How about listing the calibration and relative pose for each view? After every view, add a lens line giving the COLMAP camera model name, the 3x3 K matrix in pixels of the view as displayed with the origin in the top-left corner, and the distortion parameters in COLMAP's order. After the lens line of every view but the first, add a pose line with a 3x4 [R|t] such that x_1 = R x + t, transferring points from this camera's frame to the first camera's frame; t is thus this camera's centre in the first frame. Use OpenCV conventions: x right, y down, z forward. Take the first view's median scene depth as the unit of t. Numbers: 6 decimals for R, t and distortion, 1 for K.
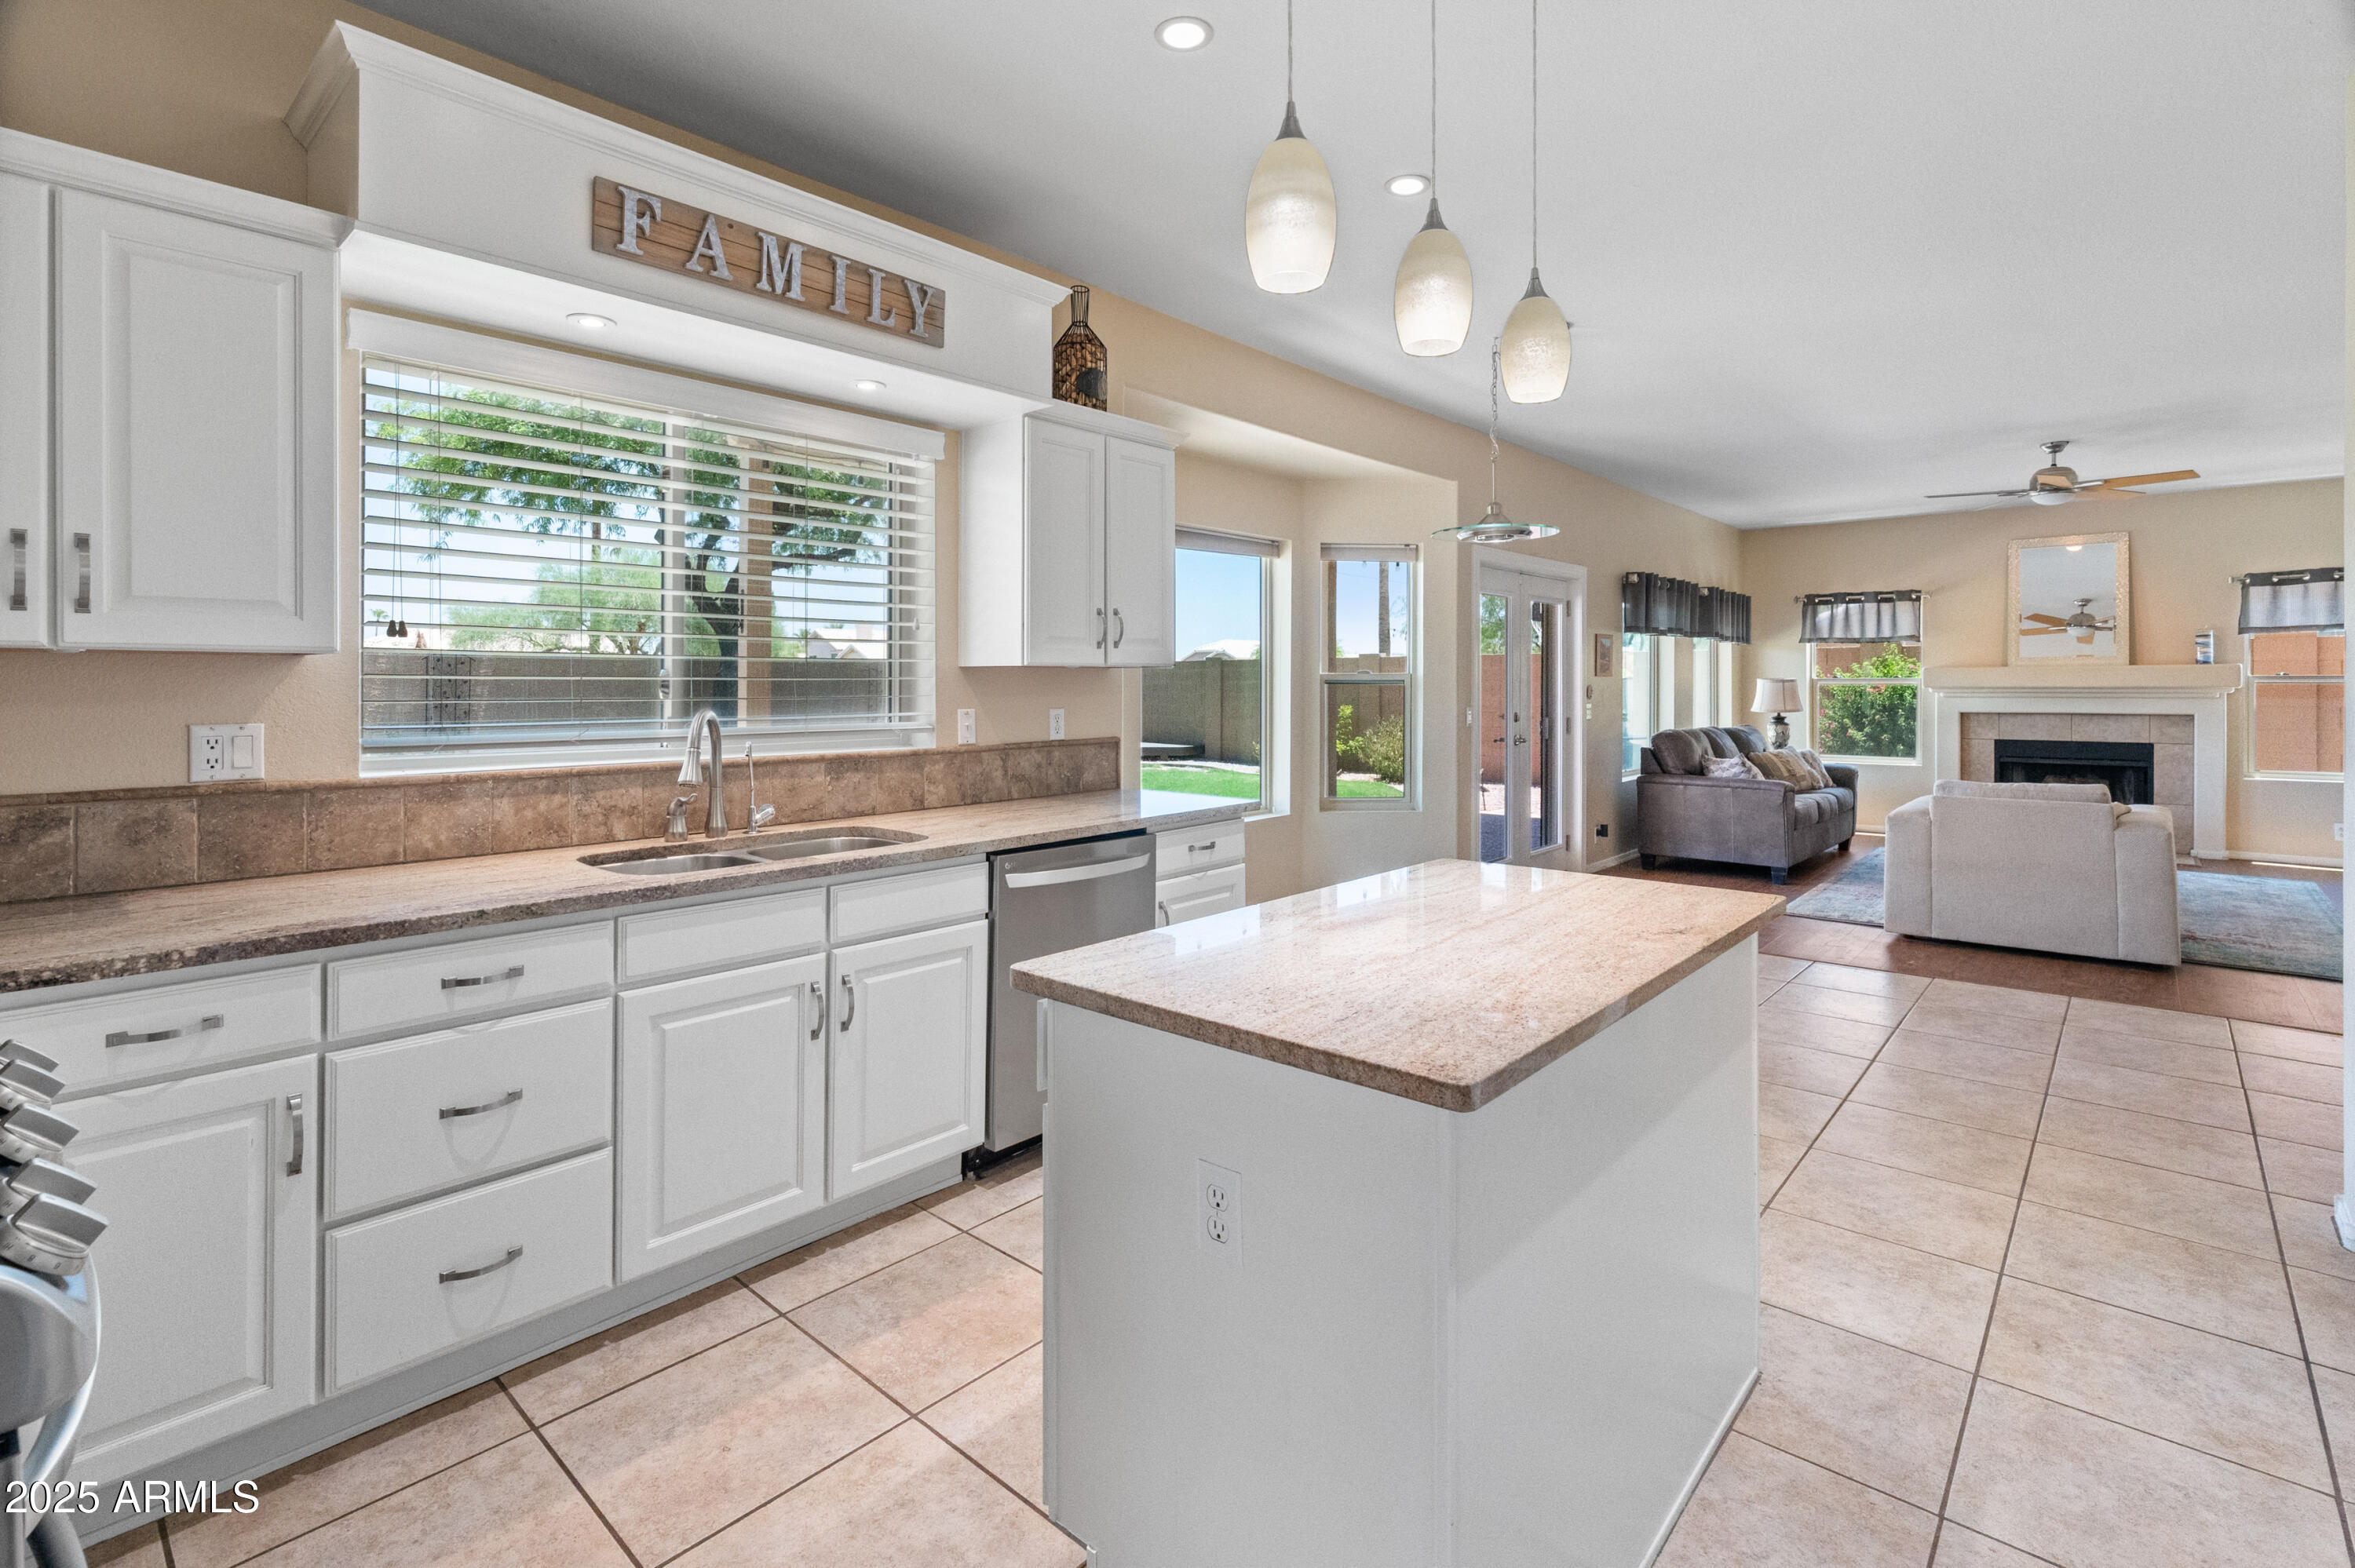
lens RADIAL K [[1090.1, 0, 1159.5], [0, 1090.1, 690.1], [0, 0, 1]] dist [-0.000921, -0.000292]
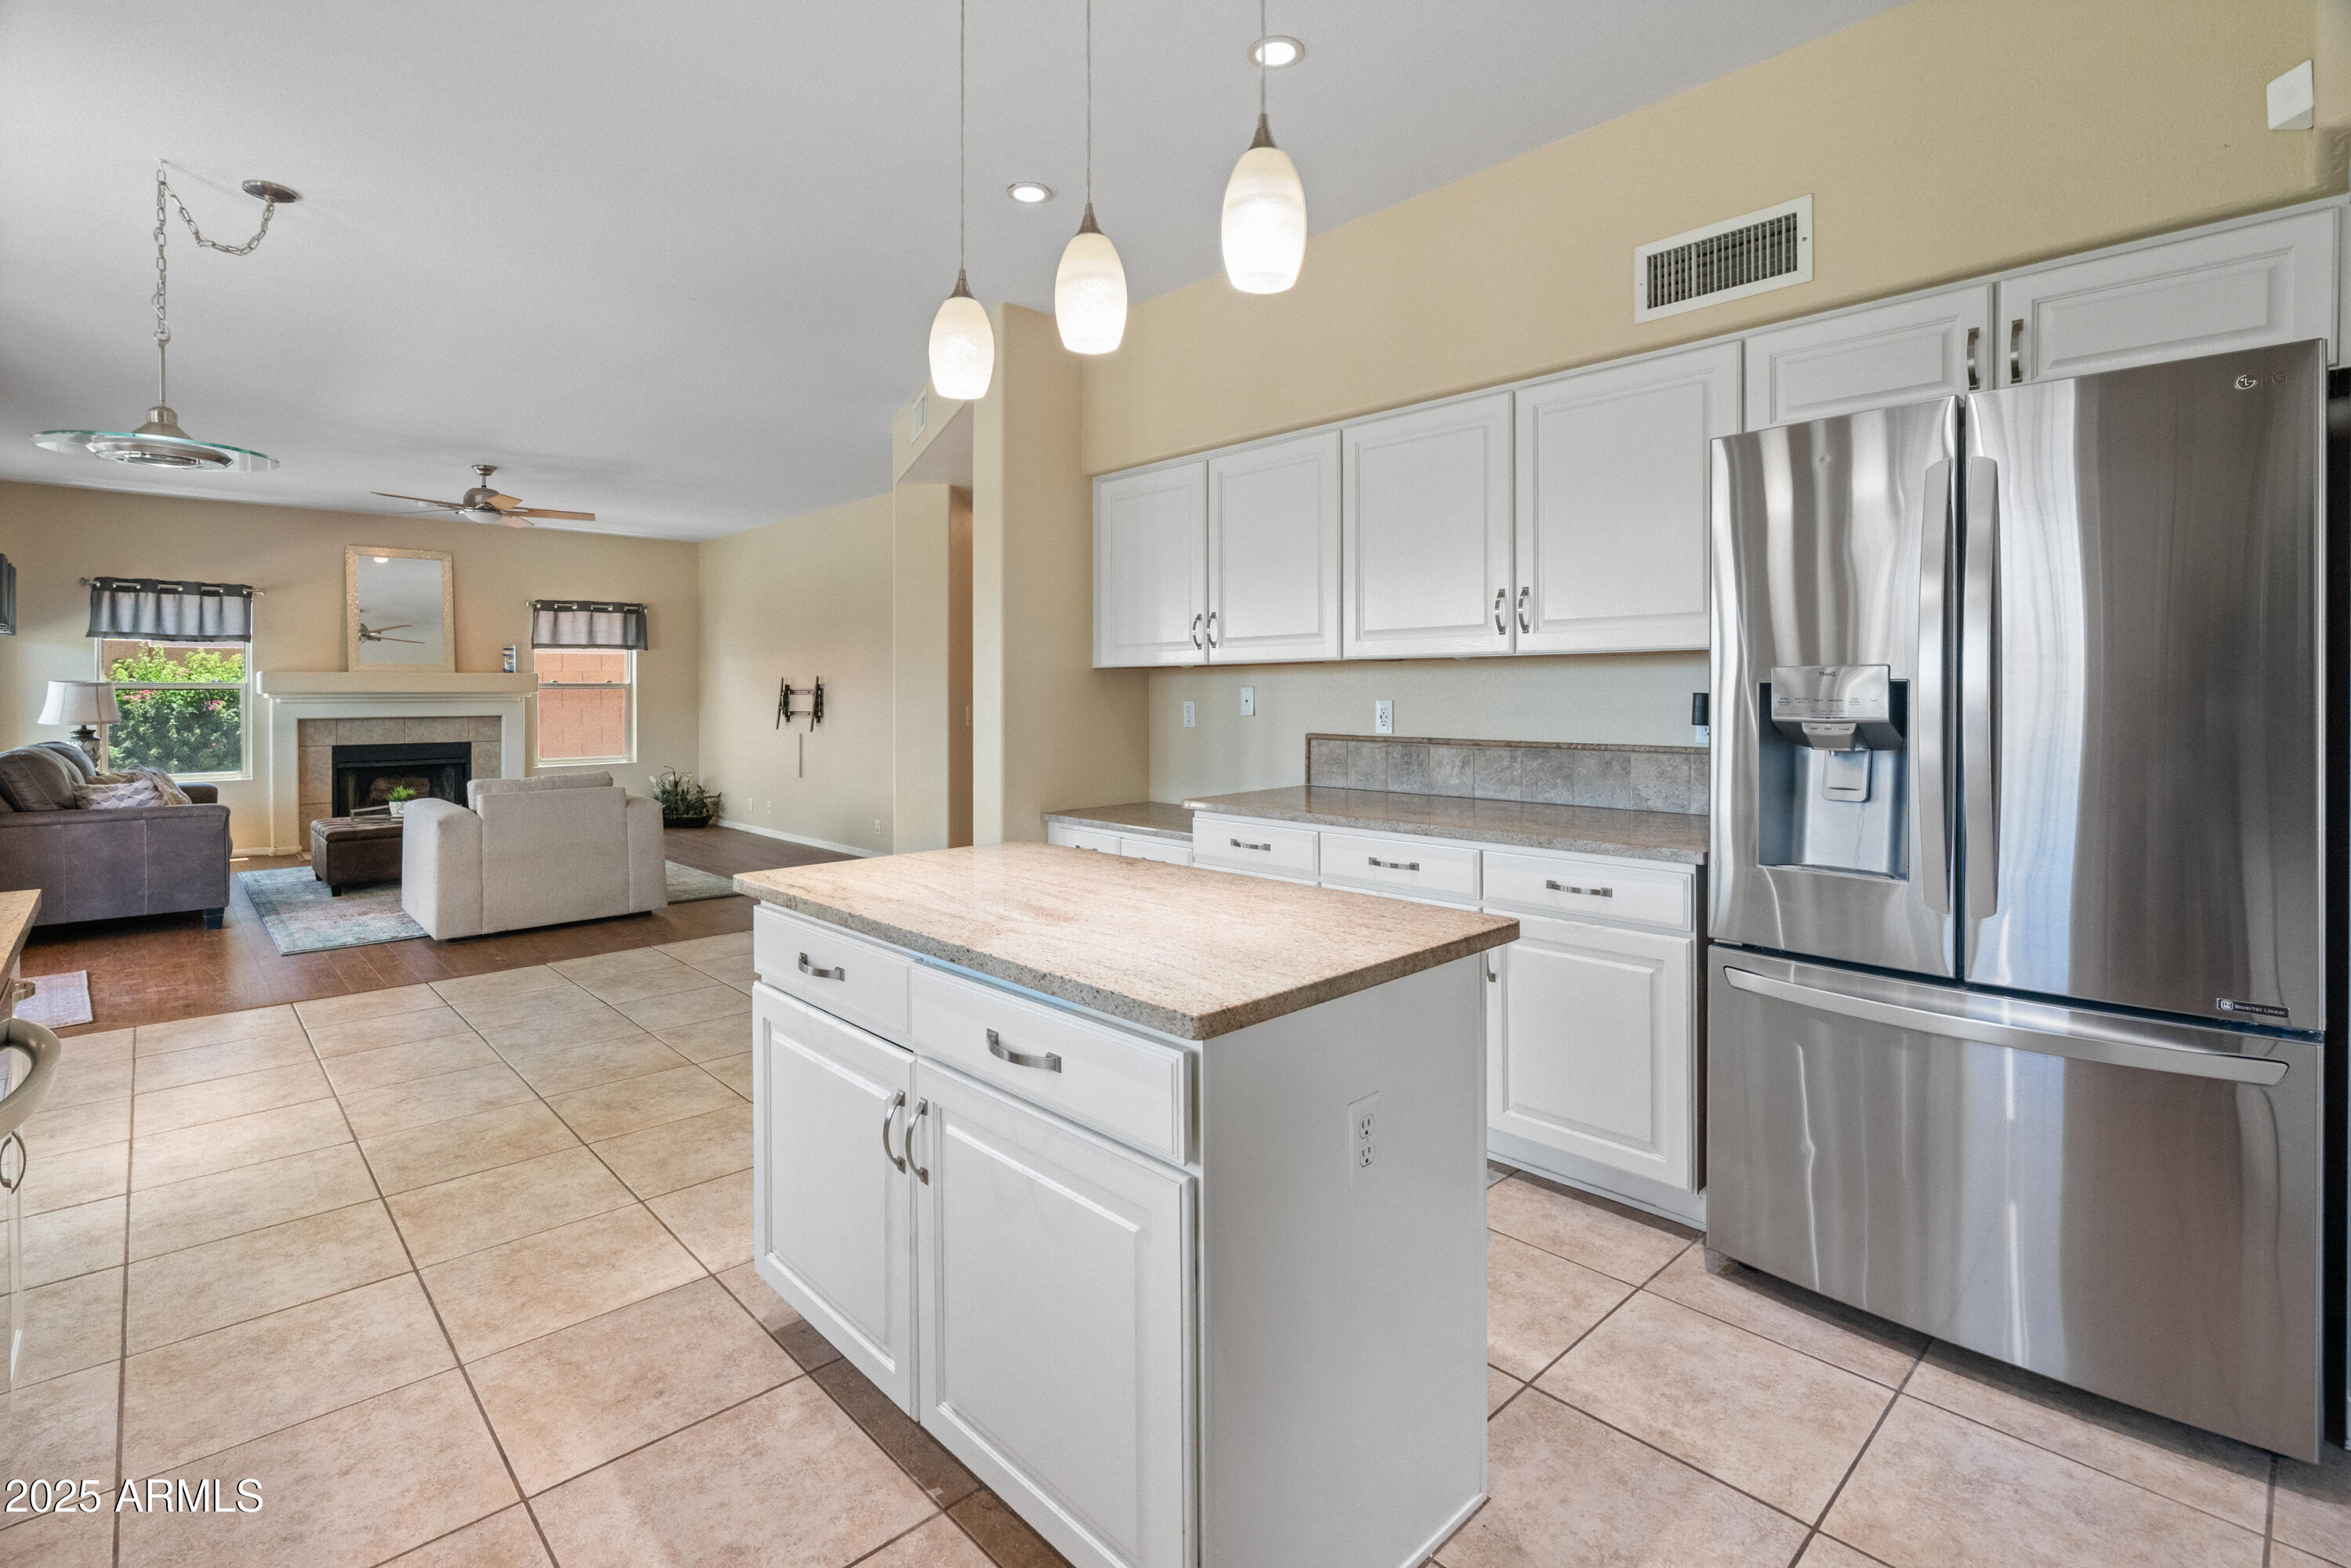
lens RADIAL K [[1098.6, 0, 1173.0], [0, 1098.6, 700.1], [0, 0, 1]] dist [-0.001997, -0.000341]
pose [[0.081629, -0.005886, 0.996645, -0.171275], [0.007045, 0.999961, 0.005328, 0.004545], [-0.996638, 0.006586, 0.081668, 0.177106]]
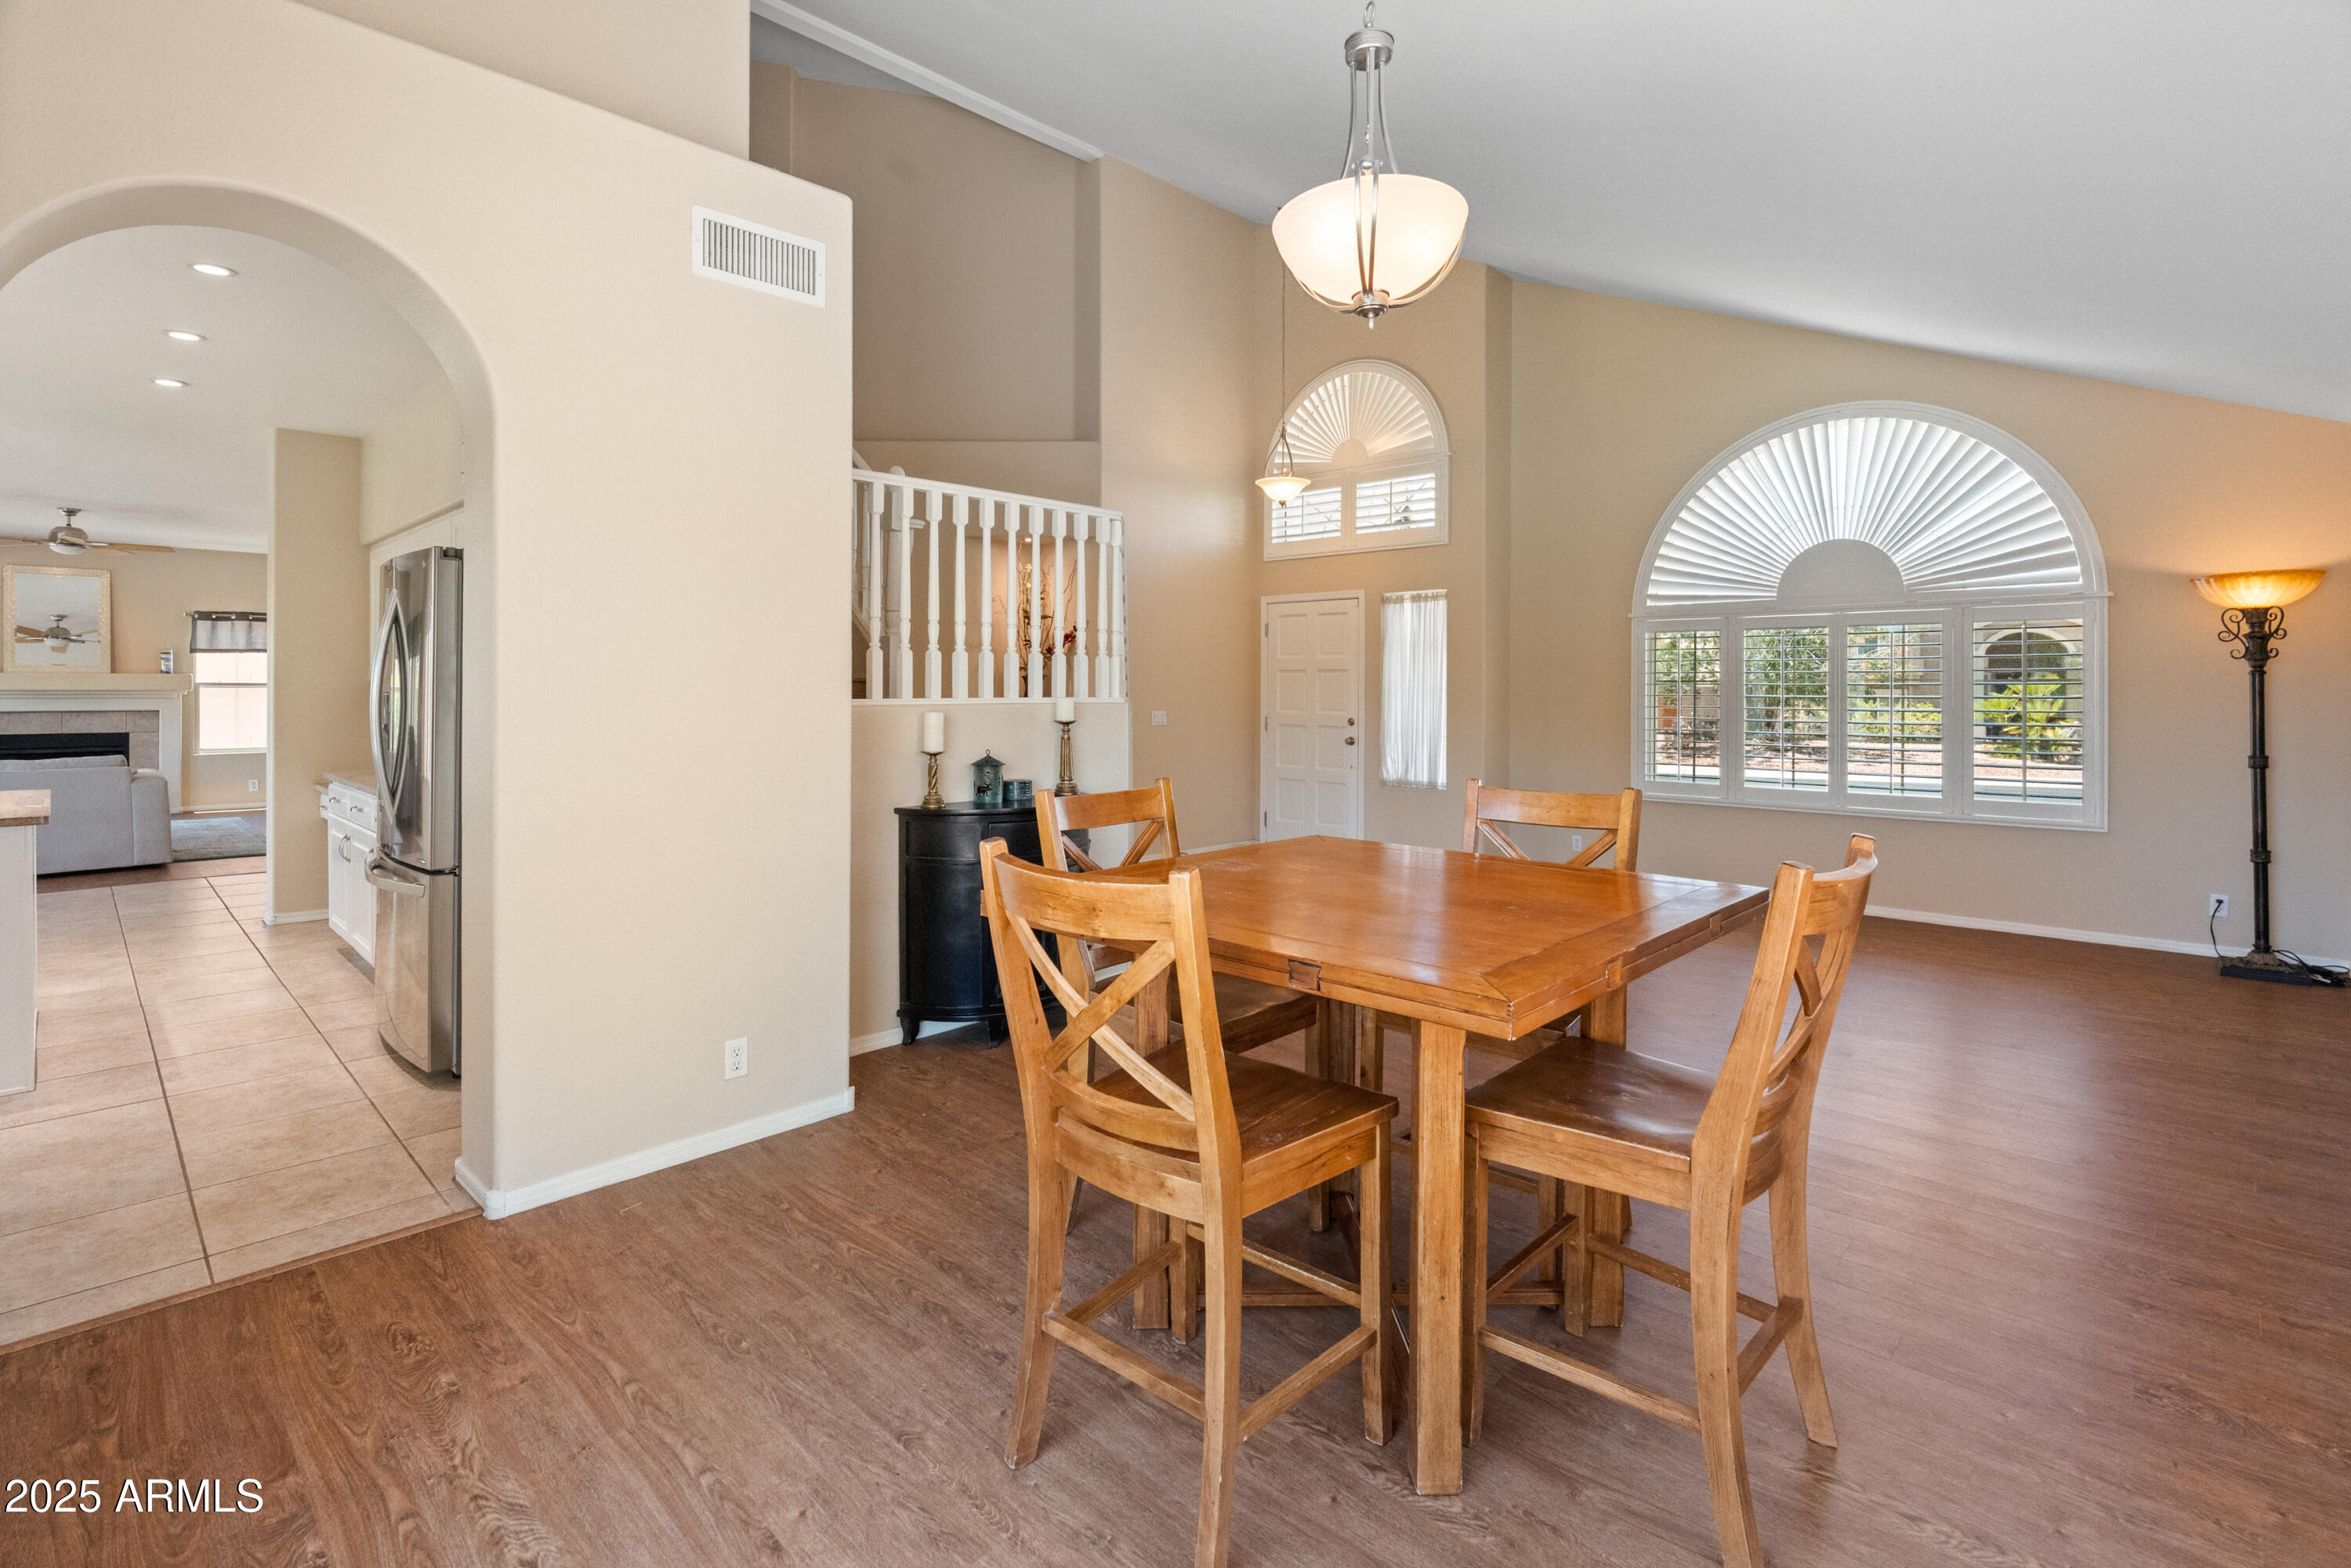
lens RADIAL K [[1088.3, 0, 1157.5], [0, 1088.3, 690.3], [0, 0, 1]] dist [-0.000921, -0.000292]
pose [[0.042830, 0.000025, 0.999082, -0.364025], [0.000843, 1.000000, -0.000061, -0.001138], [-0.999082, 0.000845, 0.042830, -0.315172]]
